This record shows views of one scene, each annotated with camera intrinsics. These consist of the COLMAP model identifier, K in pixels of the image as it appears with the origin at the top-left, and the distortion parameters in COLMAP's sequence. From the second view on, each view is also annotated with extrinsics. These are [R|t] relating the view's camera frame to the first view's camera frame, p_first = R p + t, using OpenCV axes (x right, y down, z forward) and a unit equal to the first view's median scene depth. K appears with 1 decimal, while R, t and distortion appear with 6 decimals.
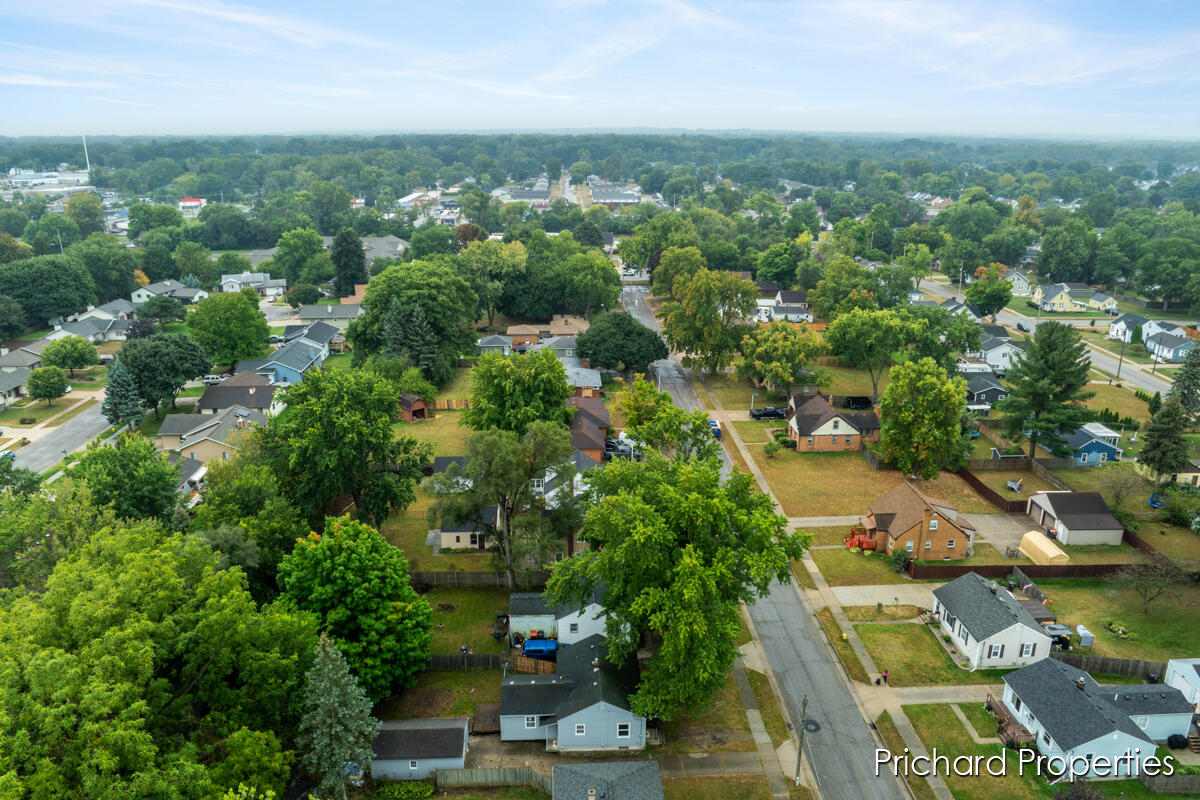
lens RADIAL K [[848.8, 0, 597.2], [0, 848.8, 402.8], [0, 0, 1]] dist [-0.033676, -0.003843]
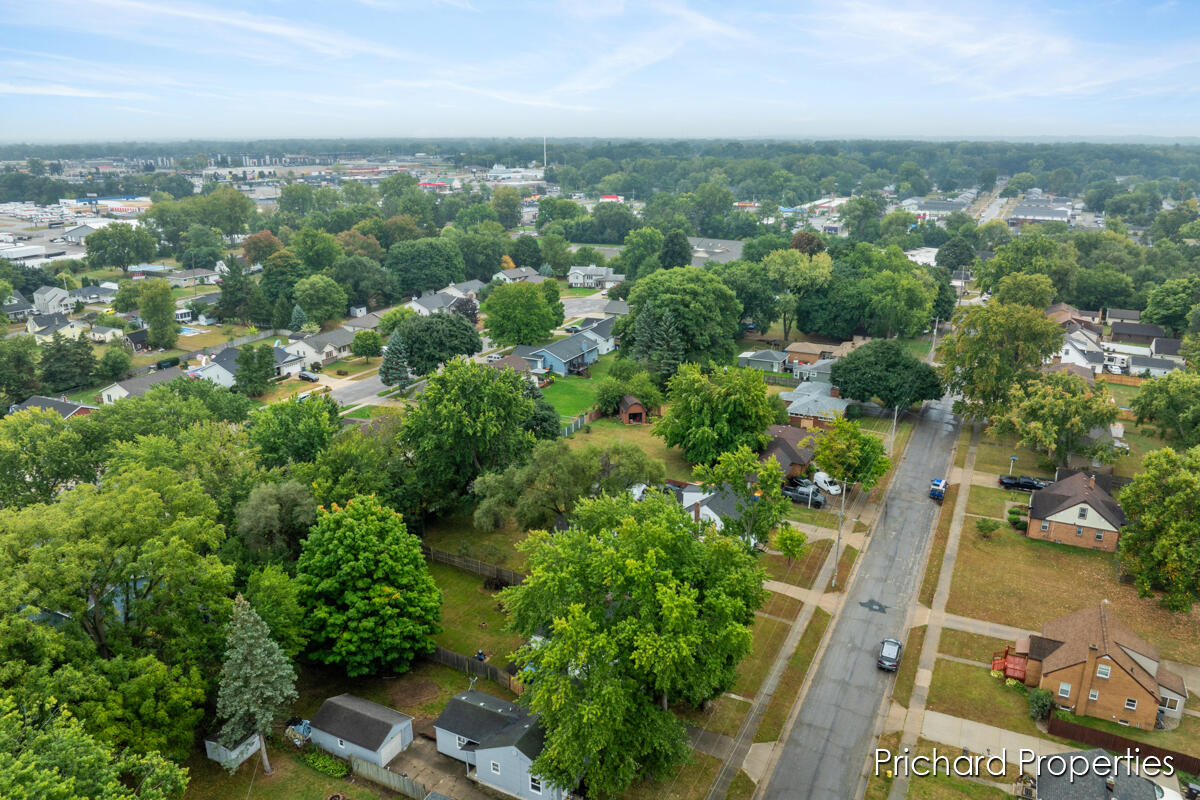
lens RADIAL K [[848.8, 0, 597.2], [0, 848.8, 402.8], [0, 0, 1]] dist [-0.033676, -0.003843]
pose [[0.870999, 0.146466, -0.468944, 0.212749], [-0.149223, 0.988301, 0.031518, -0.028379], [0.468074, 0.042525, 0.882665, 0.095427]]
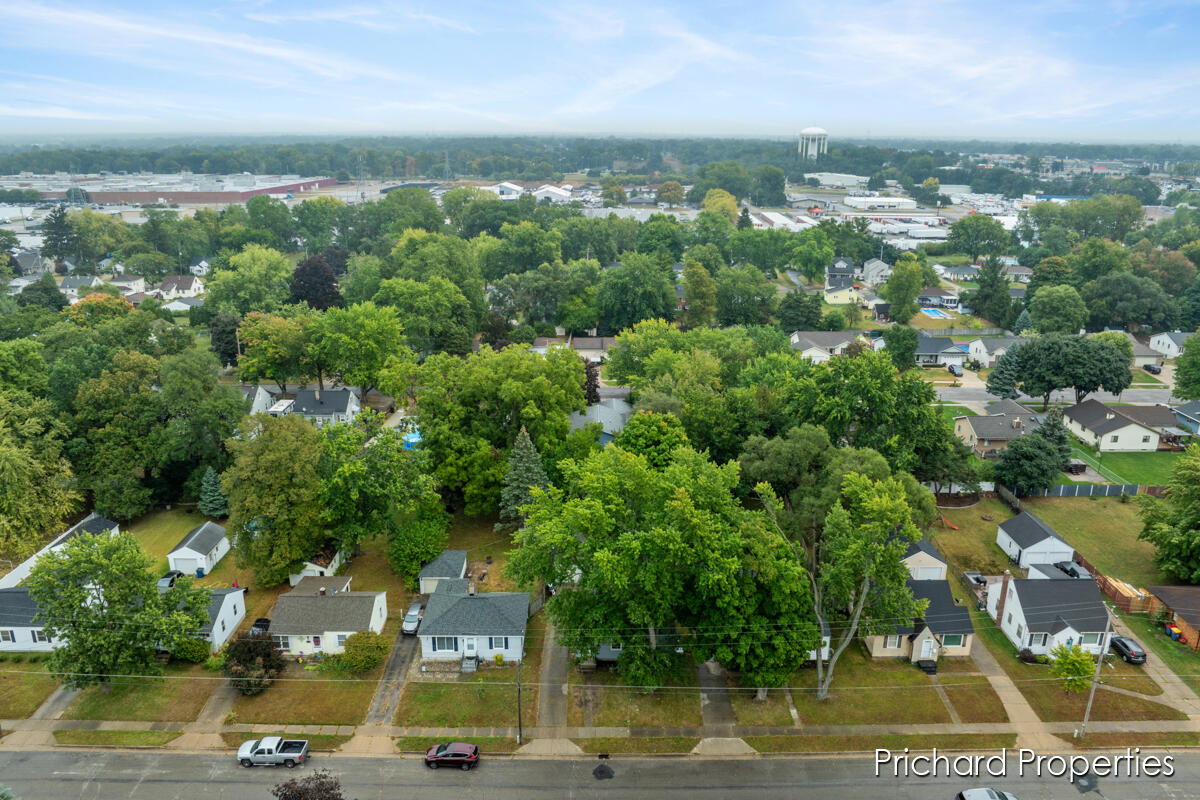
lens RADIAL K [[848.8, 0, 597.2], [0, 848.8, 402.8], [0, 0, 1]] dist [-0.033676, -0.003843]
pose [[-0.038573, 0.303618, -0.952013, 0.499147], [-0.316098, 0.900090, 0.299866, -0.127884], [0.947942, 0.312496, 0.061253, 0.400724]]
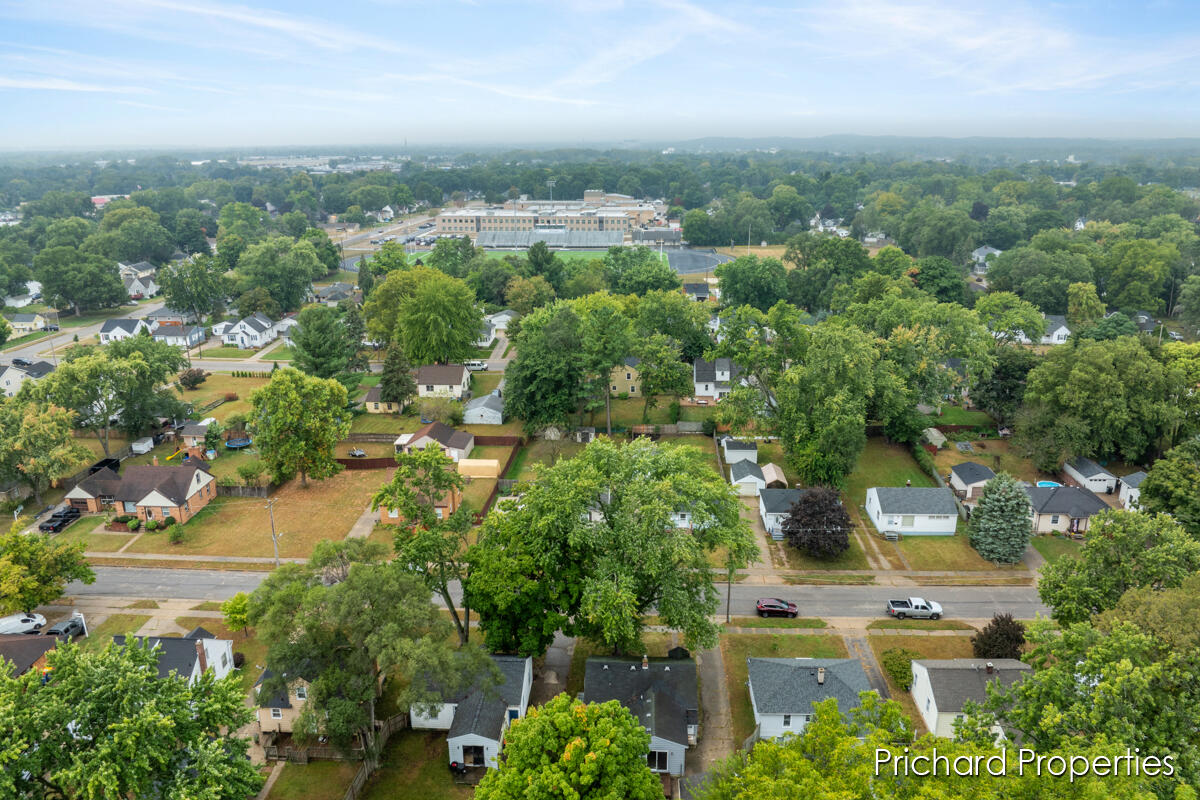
lens RADIAL K [[848.8, 0, 597.2], [0, 848.8, 402.8], [0, 0, 1]] dist [-0.033676, -0.003843]
pose [[0.099086, -0.299421, 0.948962, -0.428190], [0.312297, 0.914829, 0.256043, -0.124400], [-0.944803, 0.270988, 0.184155, 0.379343]]
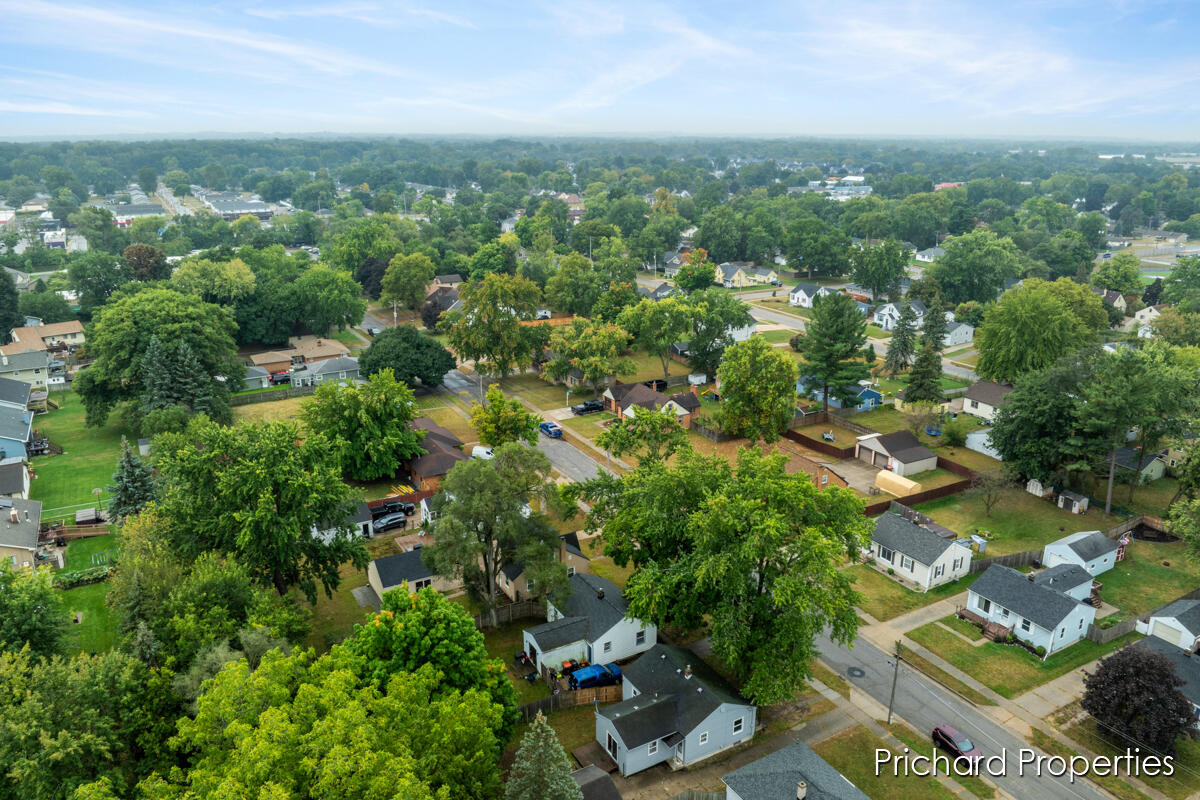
lens RADIAL K [[848.8, 0, 597.2], [0, 848.8, 402.8], [0, 0, 1]] dist [-0.033676, -0.003843]
pose [[0.889779, -0.140499, 0.434226, -0.233335], [0.141556, 0.989473, 0.030092, -0.022562], [-0.433883, 0.034692, 0.900301, 0.069905]]
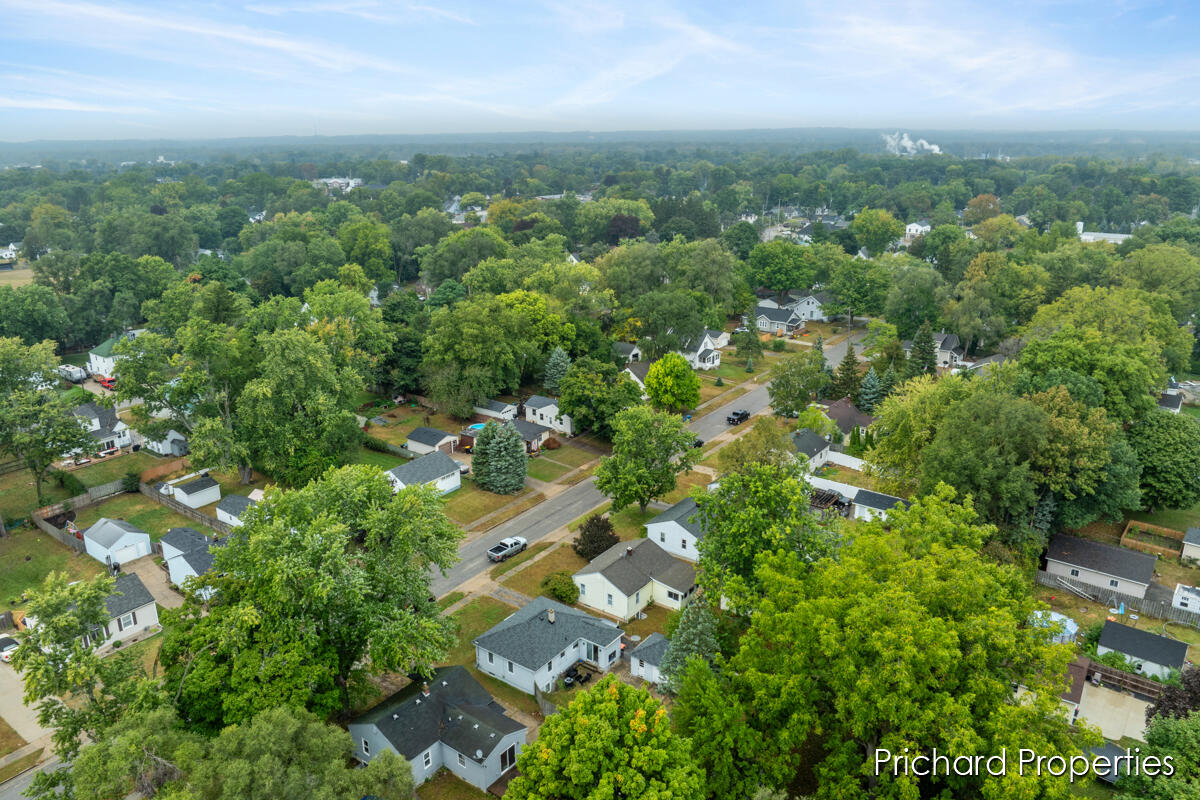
lens RADIAL K [[848.8, 0, 597.2], [0, 848.8, 402.8], [0, 0, 1]] dist [-0.033676, -0.003843]
pose [[-0.775847, -0.187893, 0.602294, -0.326050], [0.199536, 0.832554, 0.516758, -0.204506], [-0.598538, 0.521104, -0.608443, 0.630450]]
